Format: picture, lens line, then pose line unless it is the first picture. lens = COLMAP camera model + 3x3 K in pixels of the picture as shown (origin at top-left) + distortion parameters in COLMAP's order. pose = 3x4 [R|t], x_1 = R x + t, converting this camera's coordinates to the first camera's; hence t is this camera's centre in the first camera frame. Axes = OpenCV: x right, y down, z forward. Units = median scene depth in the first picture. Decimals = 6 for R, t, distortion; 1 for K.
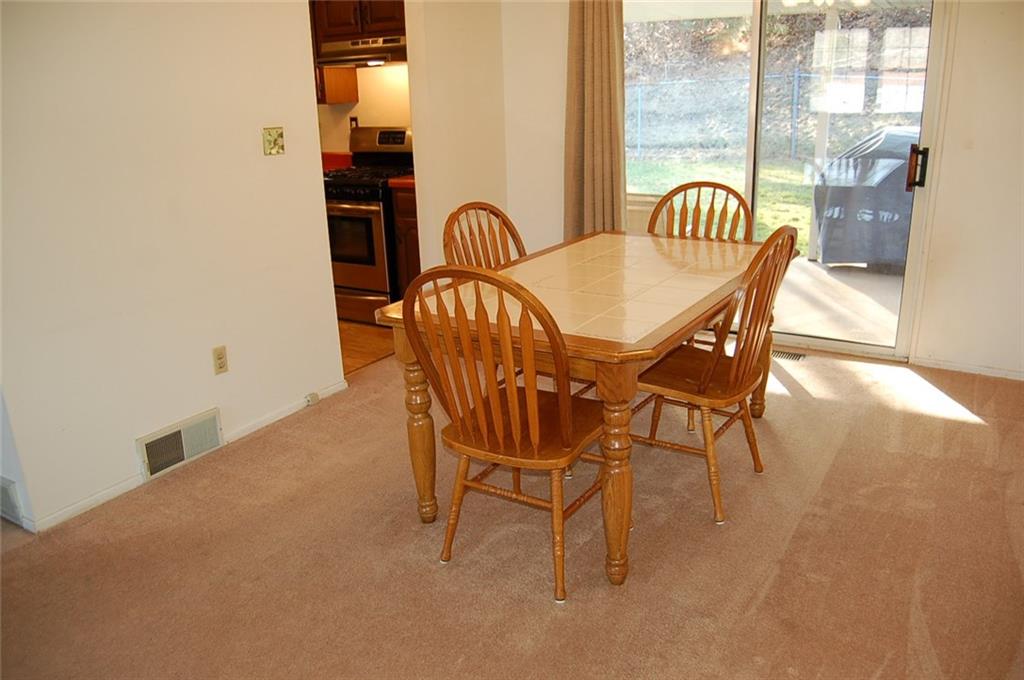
lens RADIAL K [[790.2, 0, 512.0], [0, 790.2, 340.0], [0, 0, 1]] dist [-0.085541, 0.026794]
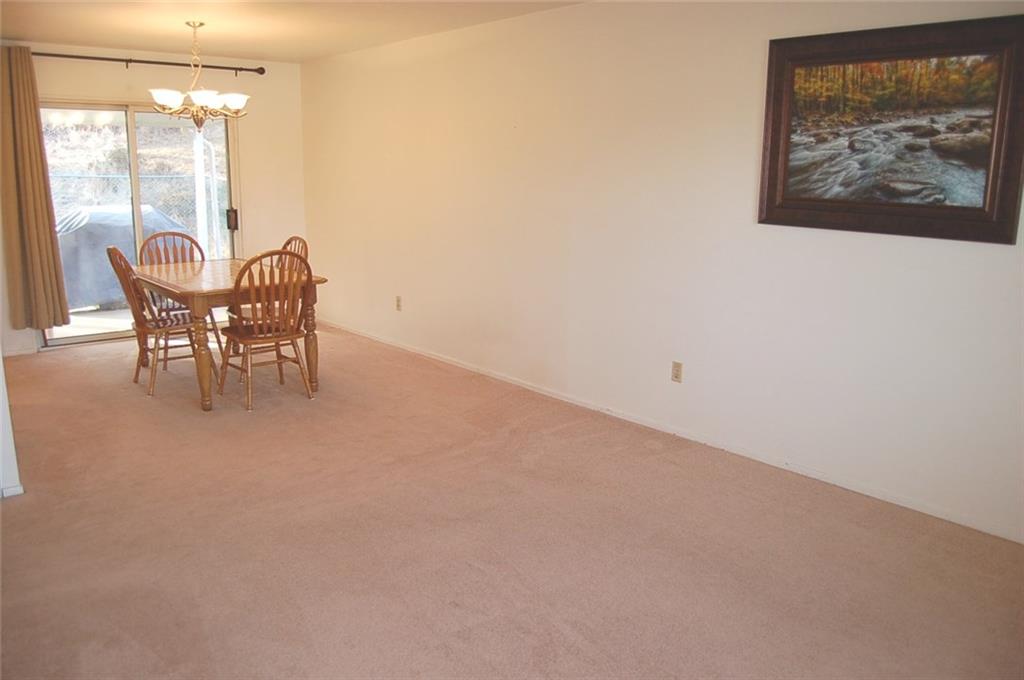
lens RADIAL K [[790.2, 0, 512.0], [0, 790.2, 340.0], [0, 0, 1]] dist [-0.085541, 0.026794]
pose [[0.281686, -0.163527, 0.945469, -1.201166], [0.270194, 0.959014, 0.085370, 0.084429], [-0.920678, 0.231413, 0.314324, -0.177069]]
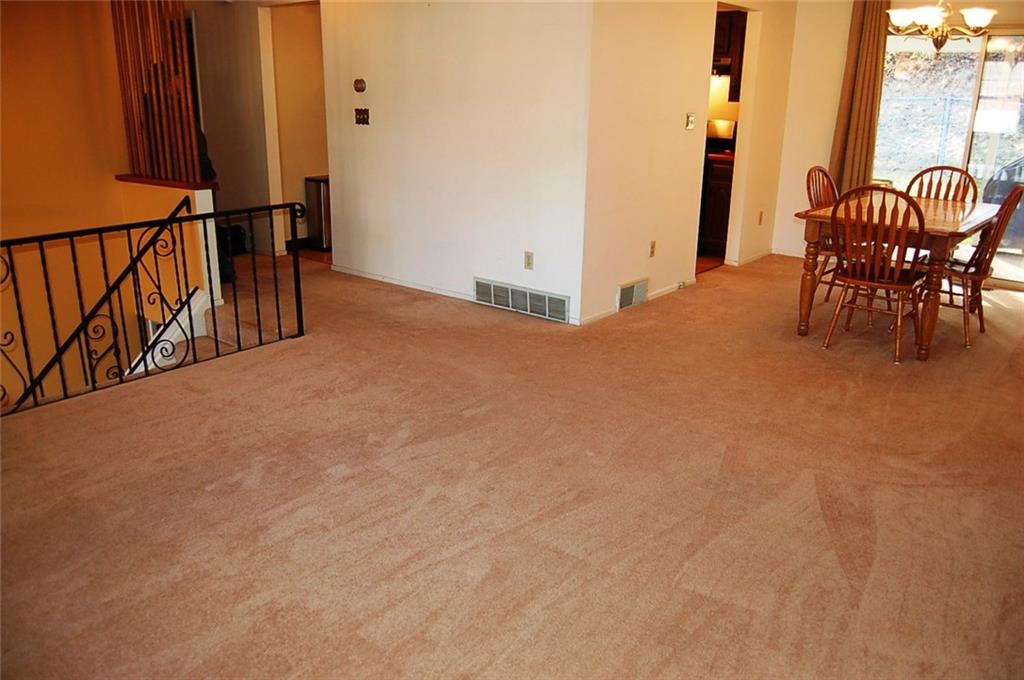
lens RADIAL K [[790.2, 0, 512.0], [0, 790.2, 340.0], [0, 0, 1]] dist [-0.085541, 0.026794]
pose [[0.990770, 0.083993, -0.106400, -0.440470], [-0.084161, 0.996448, 0.002915, 0.222891], [0.106267, 0.006067, 0.994319, -0.655848]]
